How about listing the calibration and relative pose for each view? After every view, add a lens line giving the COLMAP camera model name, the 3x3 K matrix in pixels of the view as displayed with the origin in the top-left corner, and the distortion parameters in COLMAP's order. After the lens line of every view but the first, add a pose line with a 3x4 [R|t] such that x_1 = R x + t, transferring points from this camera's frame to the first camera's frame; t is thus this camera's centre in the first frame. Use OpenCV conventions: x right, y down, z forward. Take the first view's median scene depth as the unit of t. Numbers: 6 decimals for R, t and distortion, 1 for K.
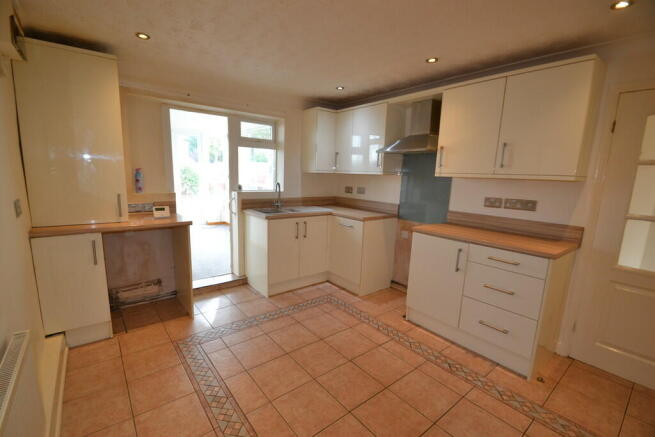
lens RADIAL K [[293.1, 0, 312.7], [0, 293.1, 227.1], [0, 0, 1]] dist [0.020135, -0.022741]
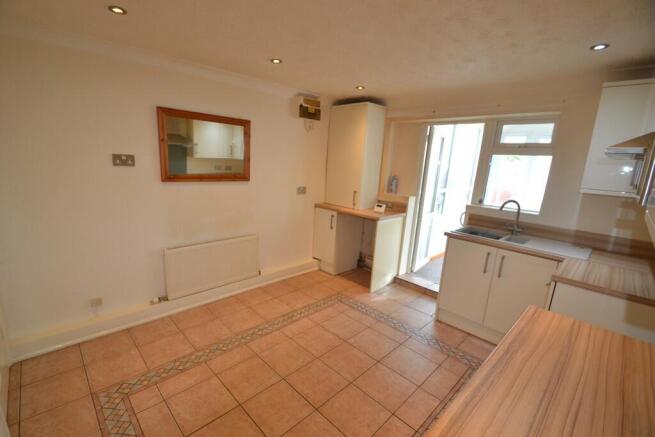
lens RADIAL K [[293.1, 0, 312.7], [0, 293.1, 227.1], [0, 0, 1]] dist [0.020135, -0.022741]
pose [[0.094572, 0.194158, -0.976401, 0.763952], [-0.232805, 0.957915, 0.167933, -0.119750], [0.967914, 0.211429, 0.135793, 0.536594]]
